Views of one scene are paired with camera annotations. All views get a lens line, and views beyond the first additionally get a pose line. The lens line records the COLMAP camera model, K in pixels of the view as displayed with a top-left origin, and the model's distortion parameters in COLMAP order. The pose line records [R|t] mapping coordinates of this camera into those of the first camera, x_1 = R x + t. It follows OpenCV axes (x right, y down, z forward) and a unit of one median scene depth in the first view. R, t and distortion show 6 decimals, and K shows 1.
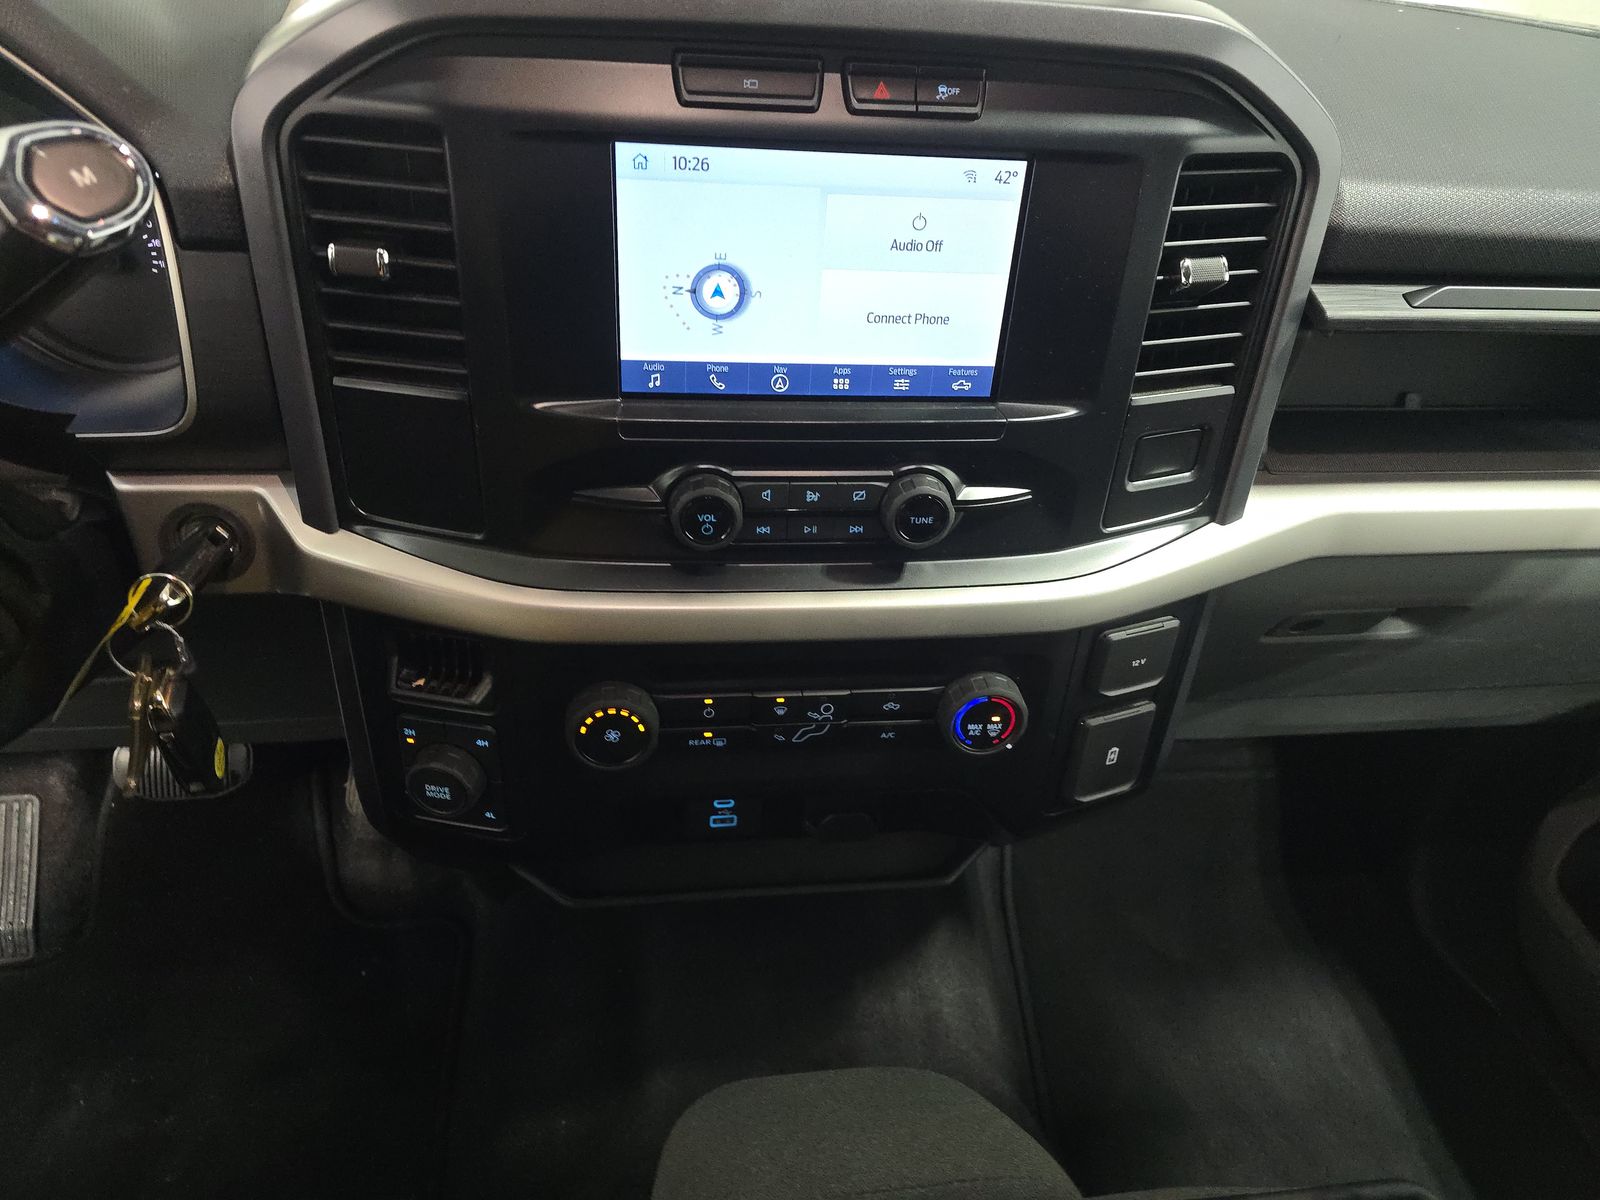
lens RADIAL K [[1079.2, 0, 809.6], [0, 1079.2, 613.4], [0, 0, 1]] dist [0.040972, -0.030707]
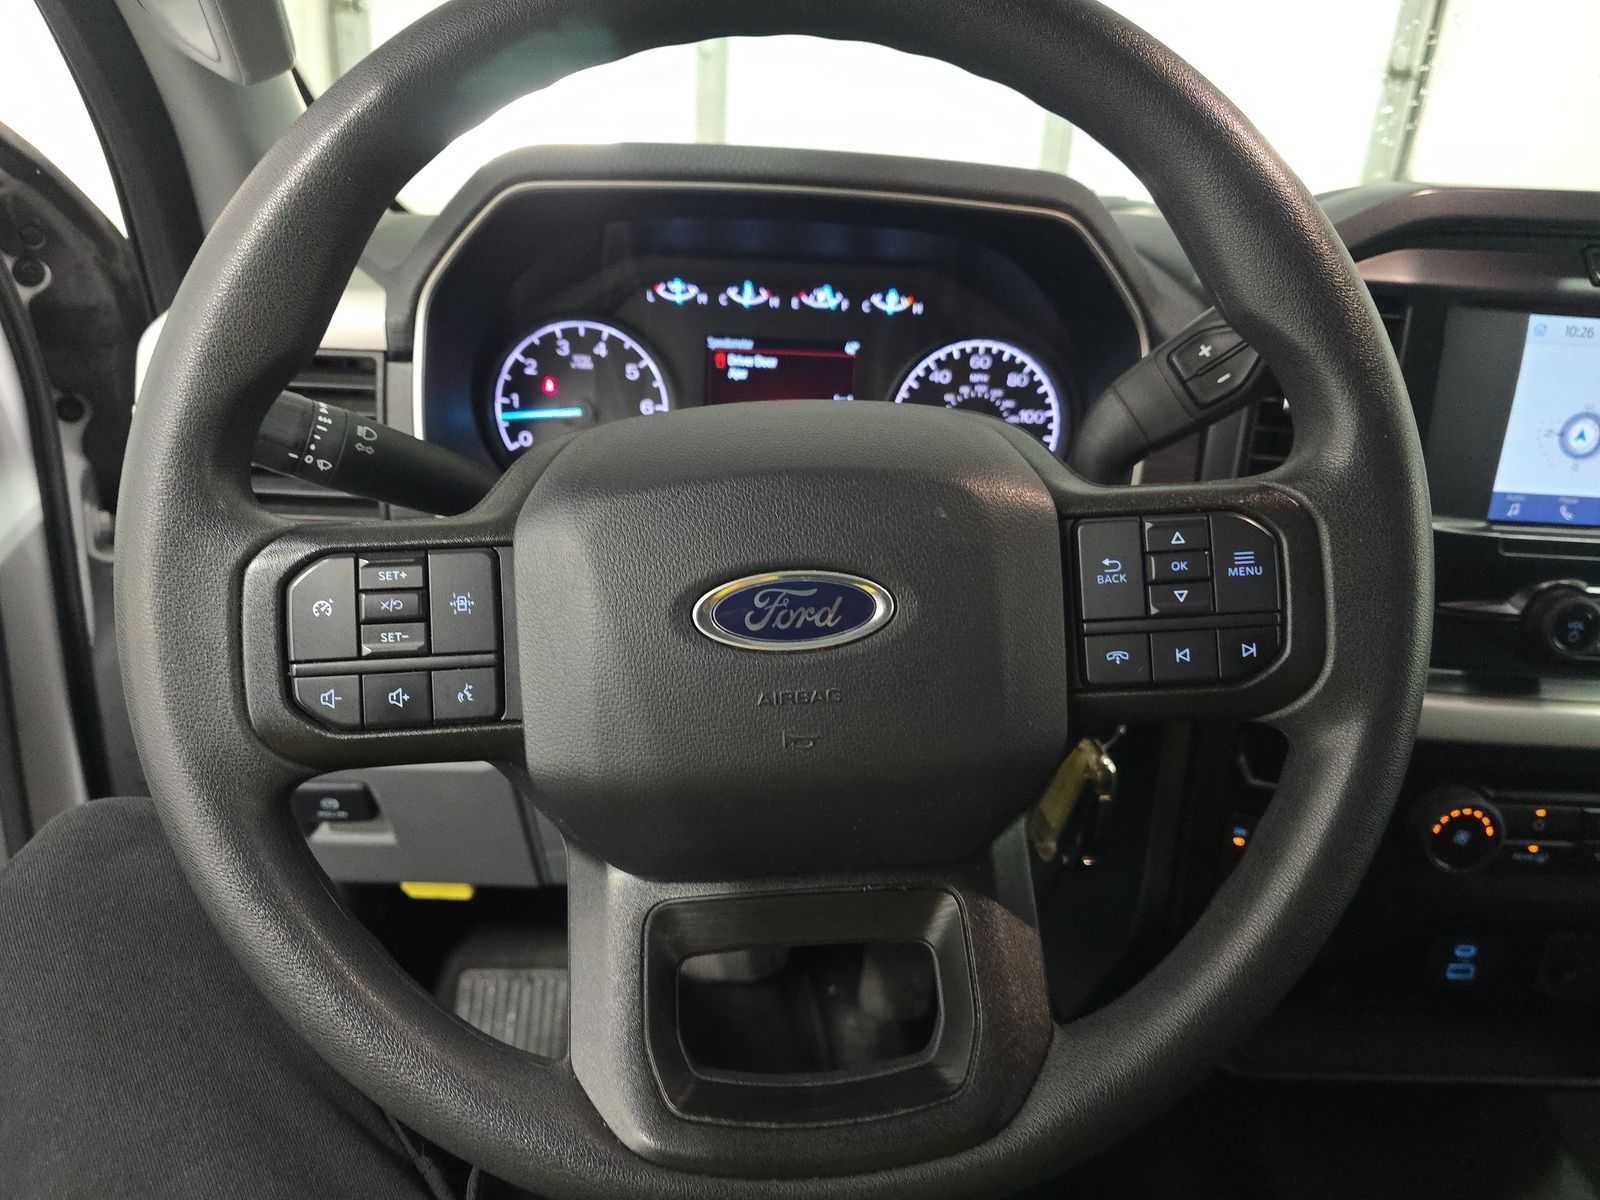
lens RADIAL K [[1079.2, 0, 809.6], [0, 1079.2, 613.4], [0, 0, 1]] dist [0.040972, -0.030707]
pose [[0.995994, 0.022217, -0.086613, -0.786712], [-0.047521, 0.952044, -0.302249, 0.277875], [0.075744, 0.305154, 0.949286, -0.131001]]
